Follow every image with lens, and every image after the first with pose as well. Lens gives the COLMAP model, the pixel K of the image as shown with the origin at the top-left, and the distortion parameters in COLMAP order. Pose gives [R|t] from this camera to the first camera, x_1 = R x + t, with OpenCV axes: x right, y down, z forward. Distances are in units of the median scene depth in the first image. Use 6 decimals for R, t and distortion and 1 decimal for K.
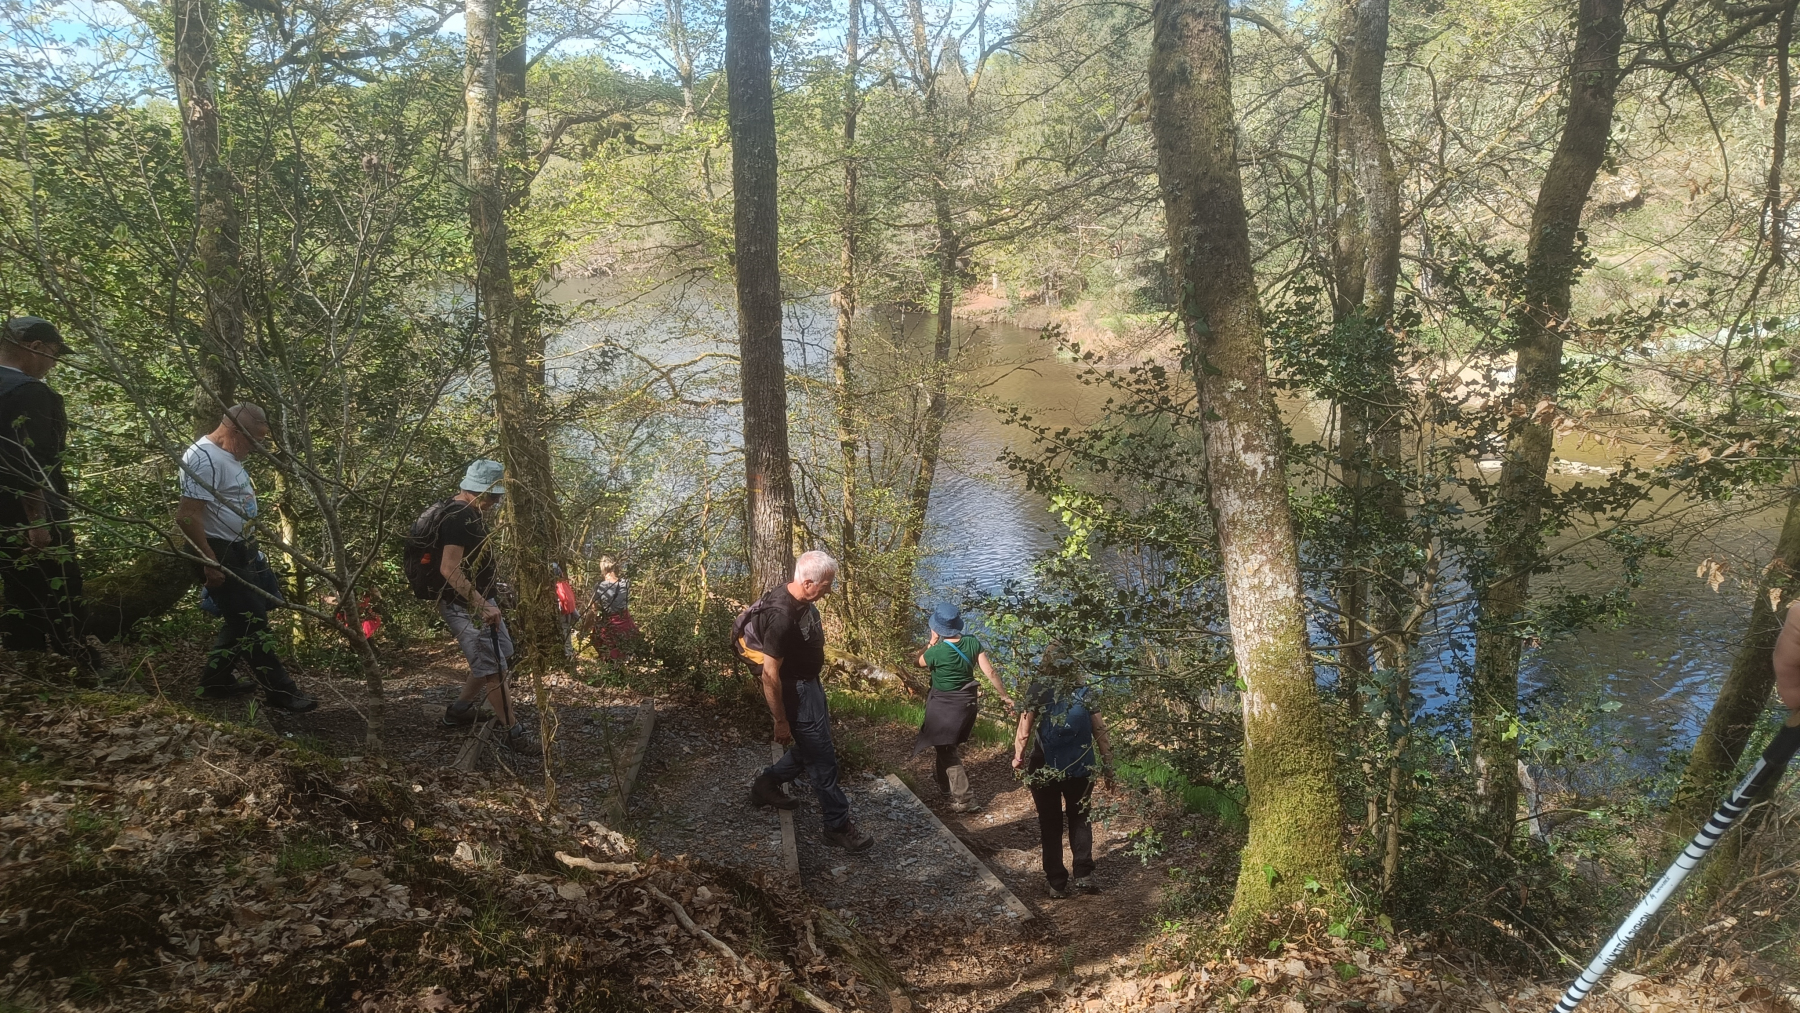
lens RADIAL K [[1252.3, 0, 902.4], [0, 1252.3, 484.6], [0, 0, 1]] dist [0.020881, -0.011279]
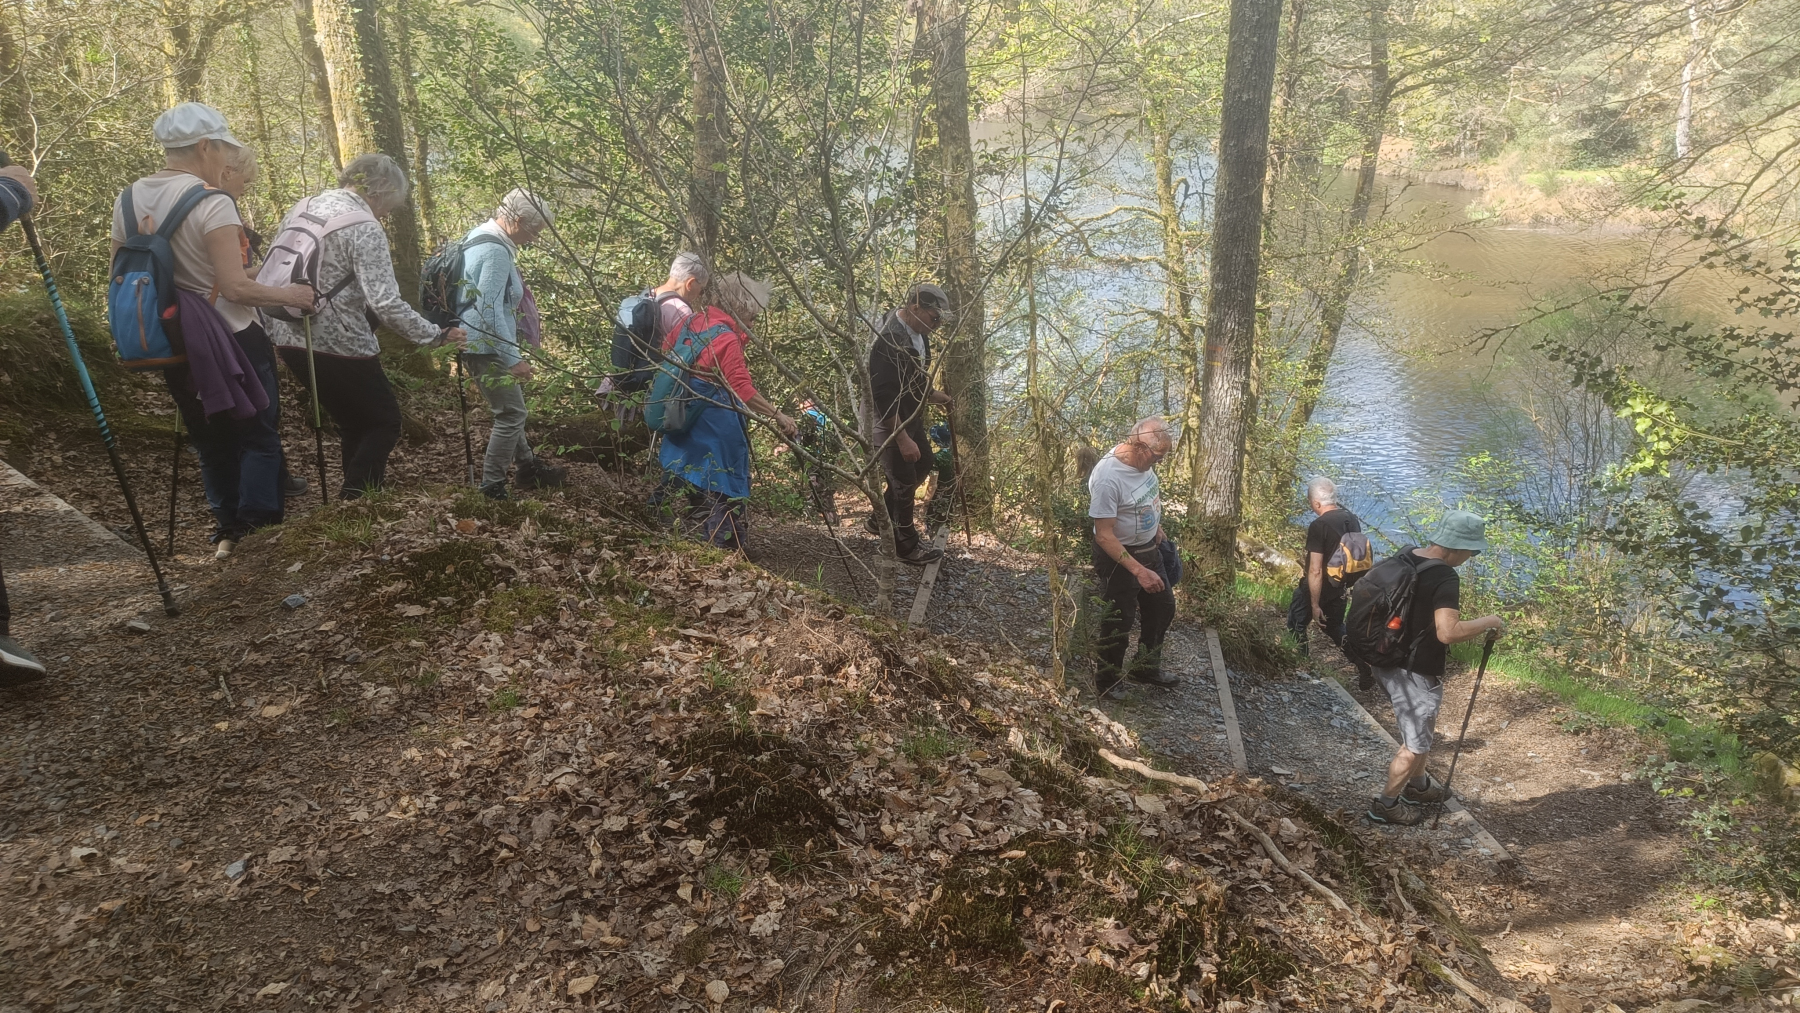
lens RADIAL K [[1267.8, 0, 900.0], [0, 1267.8, 506.5], [0, 0, 1]] dist [0.033827, -0.048031]
pose [[0.957892, 0.092027, -0.271981, -0.204968], [-0.056230, 0.989028, 0.136609, -0.017027], [0.281568, -0.115563, 0.952557, 0.063416]]
